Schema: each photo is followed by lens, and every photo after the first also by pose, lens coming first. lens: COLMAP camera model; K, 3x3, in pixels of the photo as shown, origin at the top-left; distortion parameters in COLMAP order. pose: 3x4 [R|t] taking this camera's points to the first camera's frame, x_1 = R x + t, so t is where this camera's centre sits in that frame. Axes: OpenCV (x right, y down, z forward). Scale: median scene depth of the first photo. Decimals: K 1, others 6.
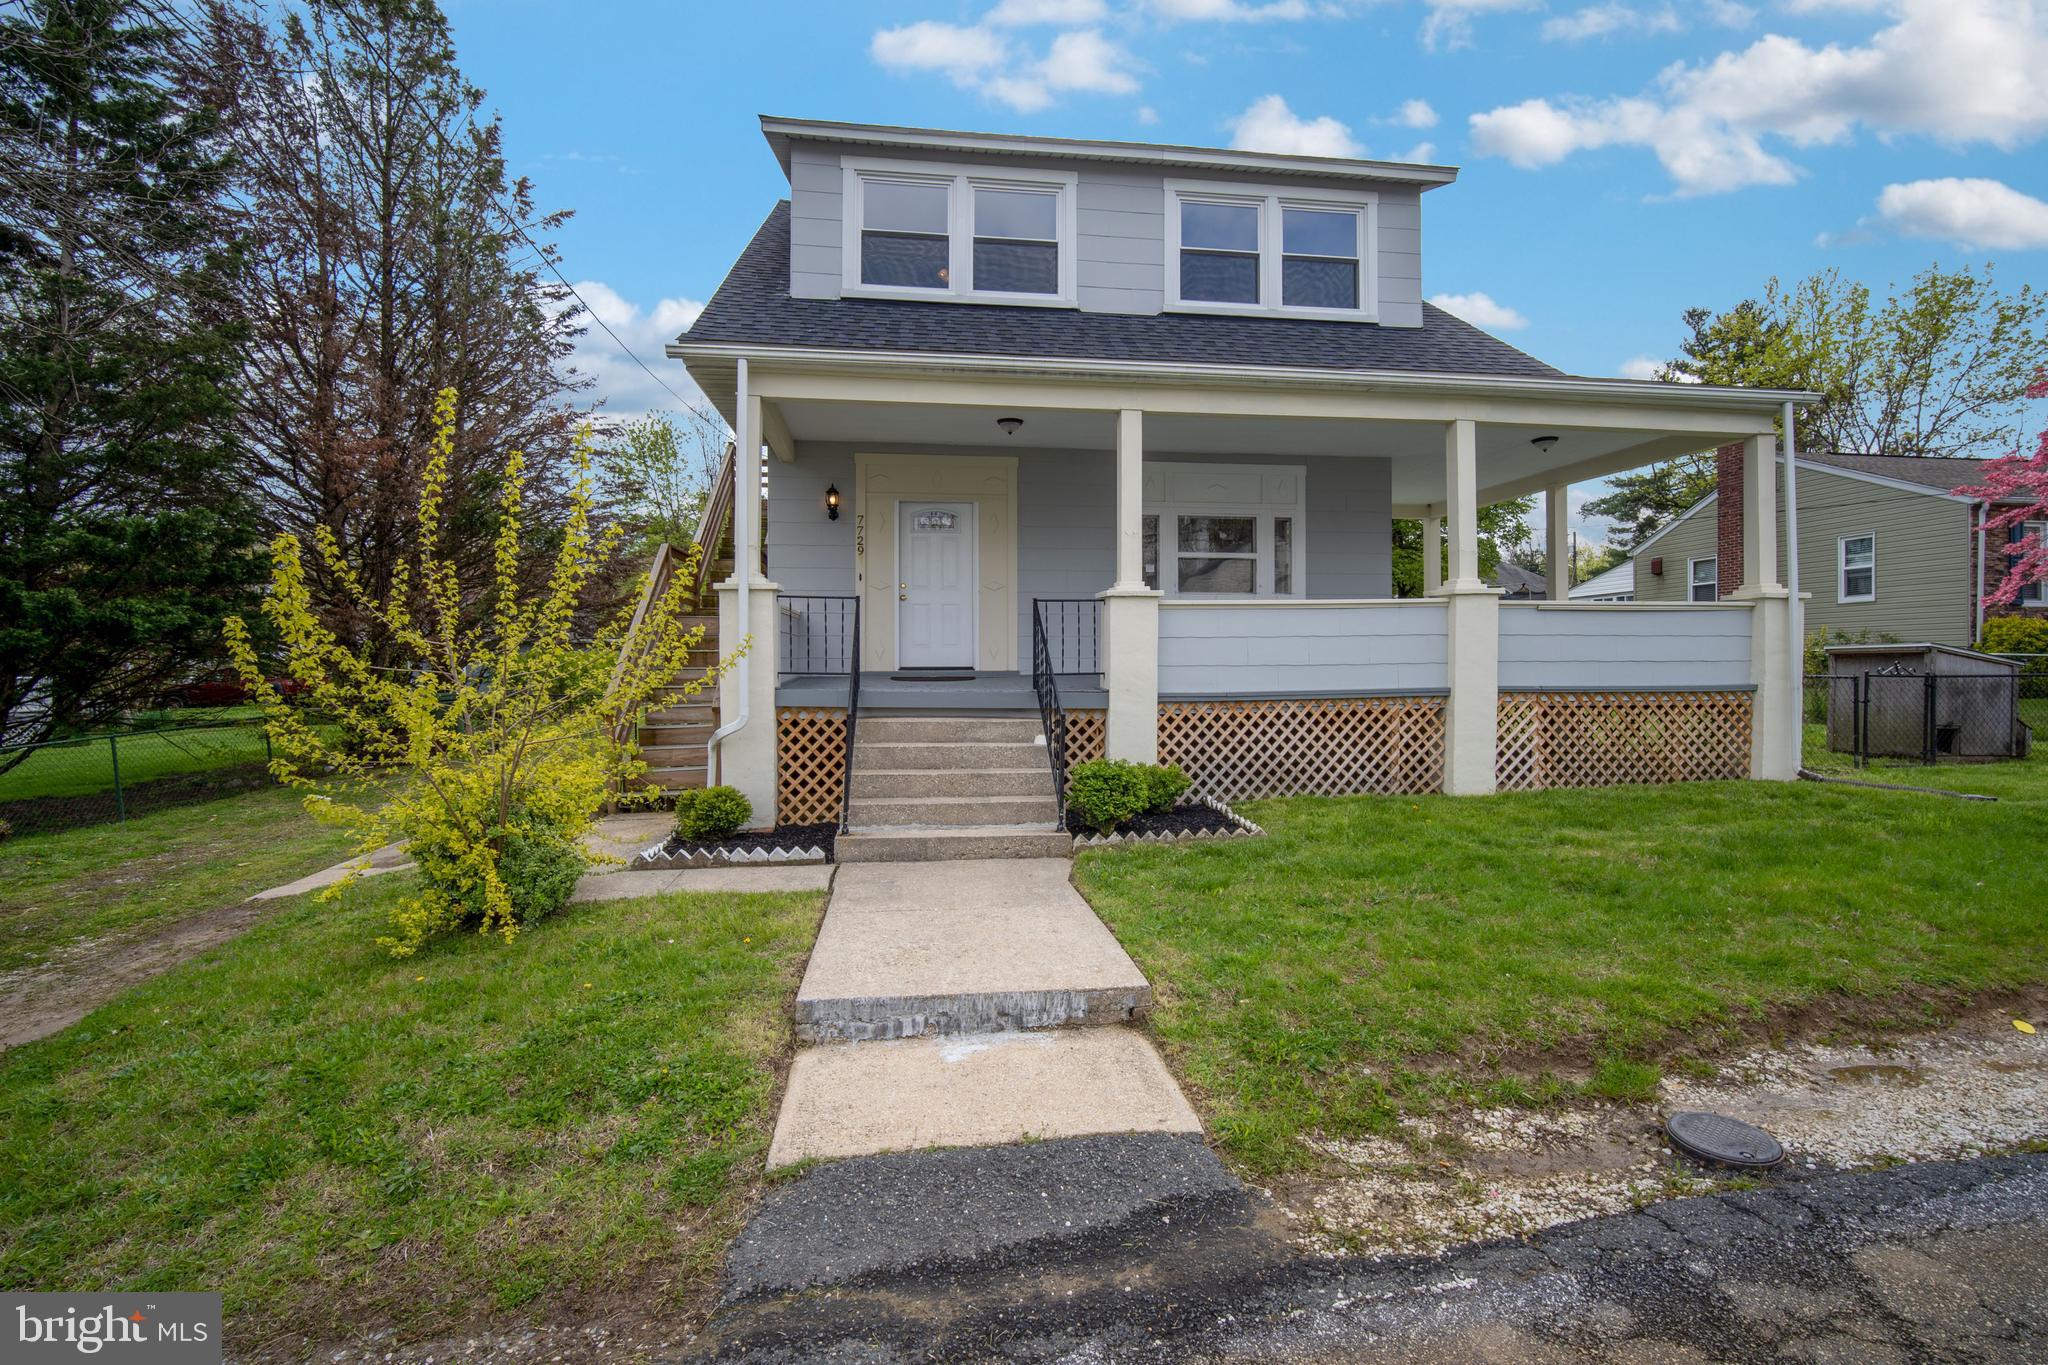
lens RADIAL K [[901.7, 0, 1031.4], [0, 901.7, 669.6], [0, 0, 1]] dist [-0.007711, 0.000306]
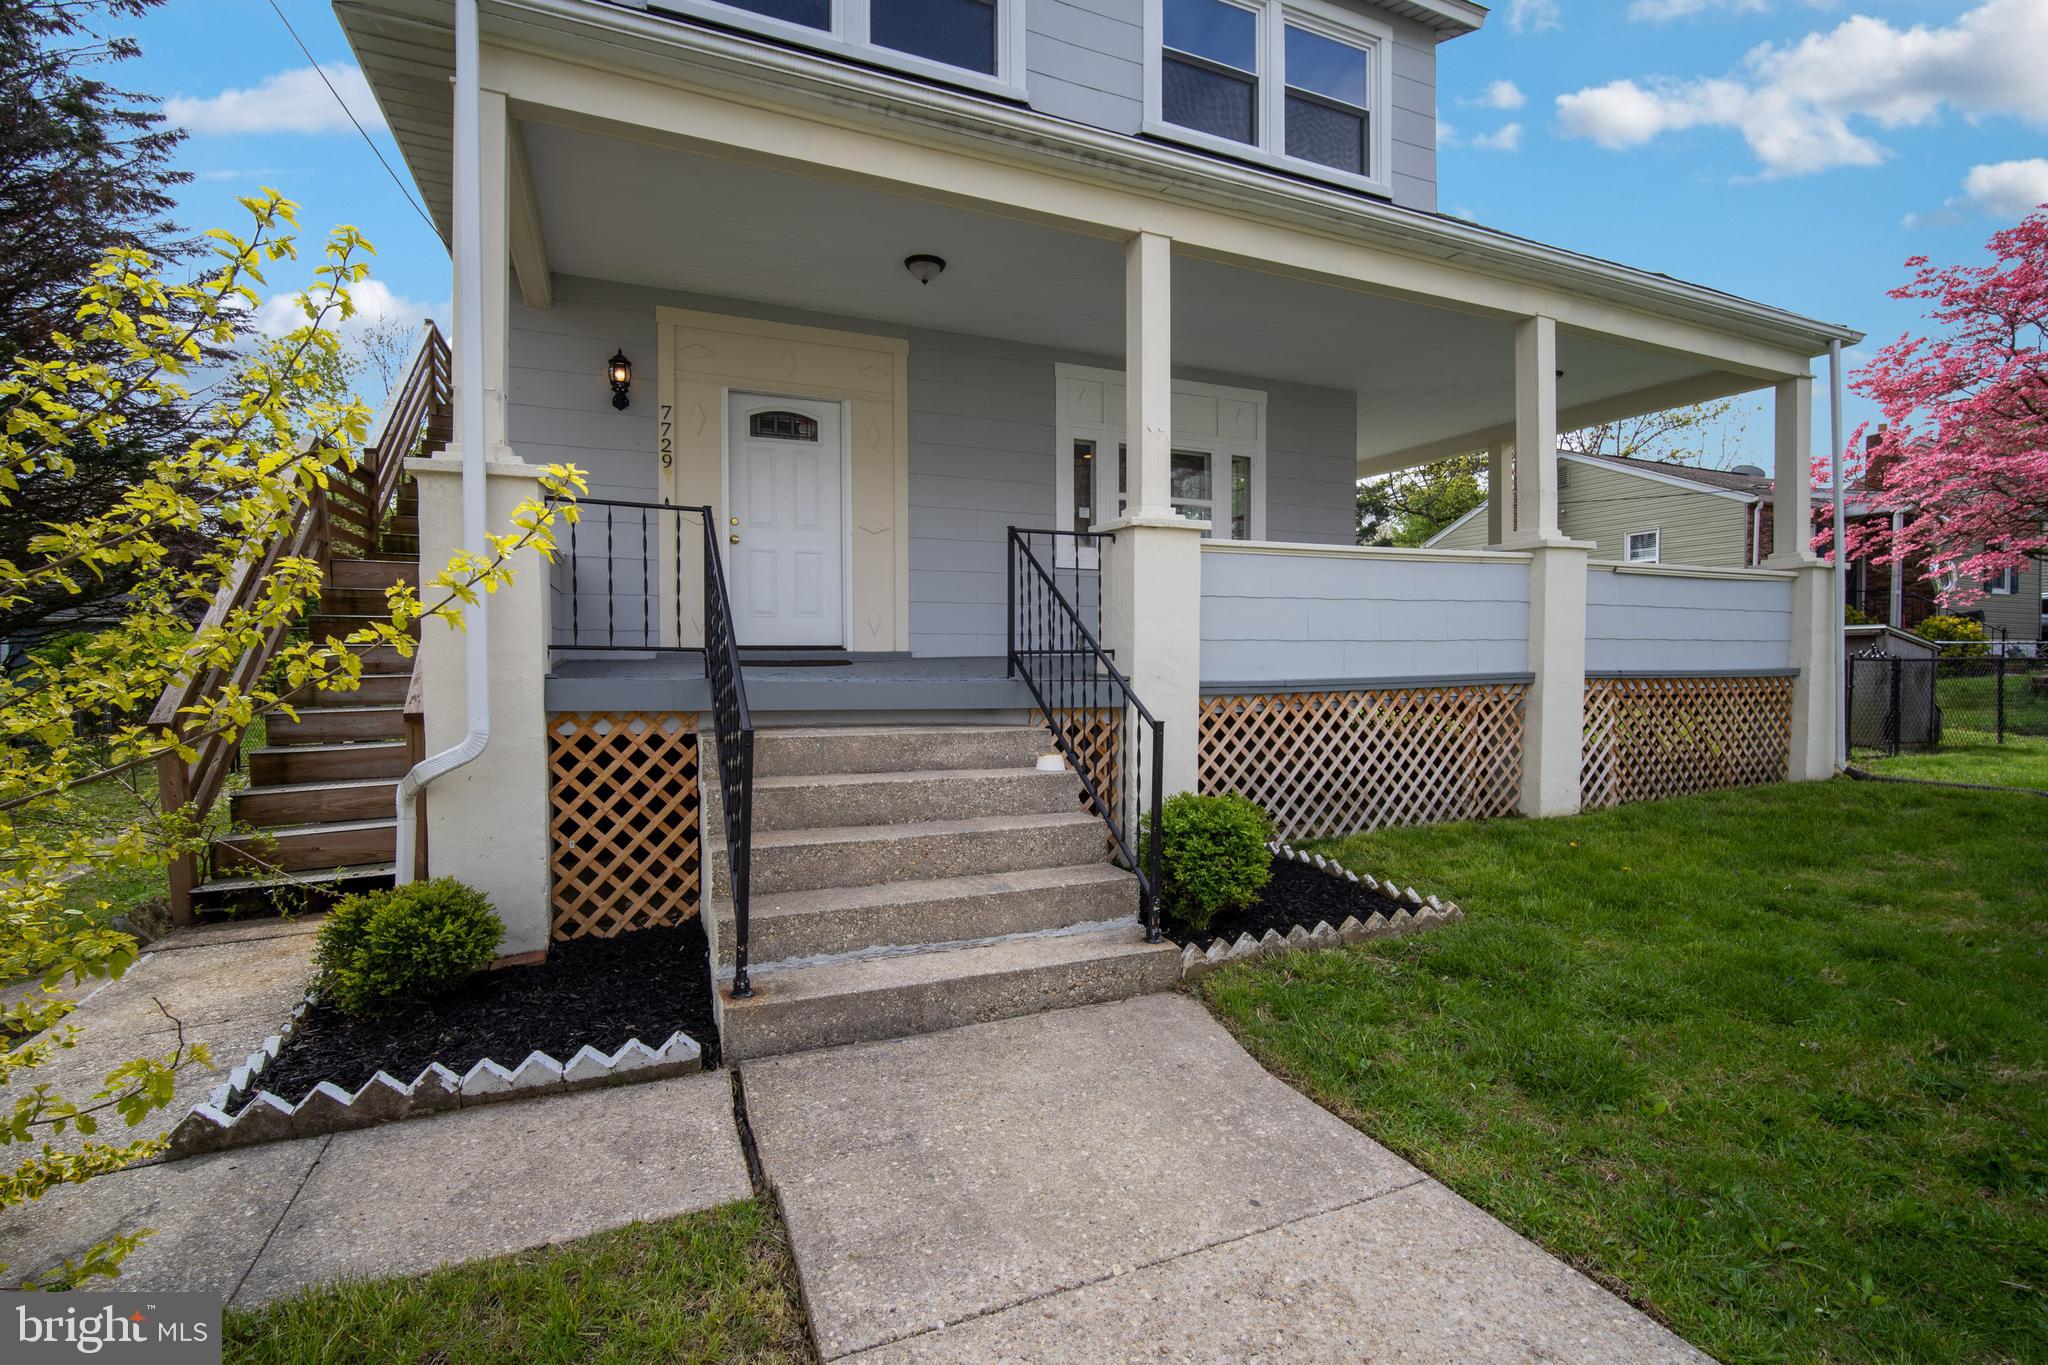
lens RADIAL K [[890.1, 0, 1015.4], [0, 890.1, 678.1], [0, 0, 1]] dist [-0.007248, 0.000391]
pose [[0.964650, -0.004327, 0.263500, -0.145465], [-0.000348, 0.999843, 0.017691, 0.011573], [-0.263535, -0.017157, 0.964497, 0.404570]]
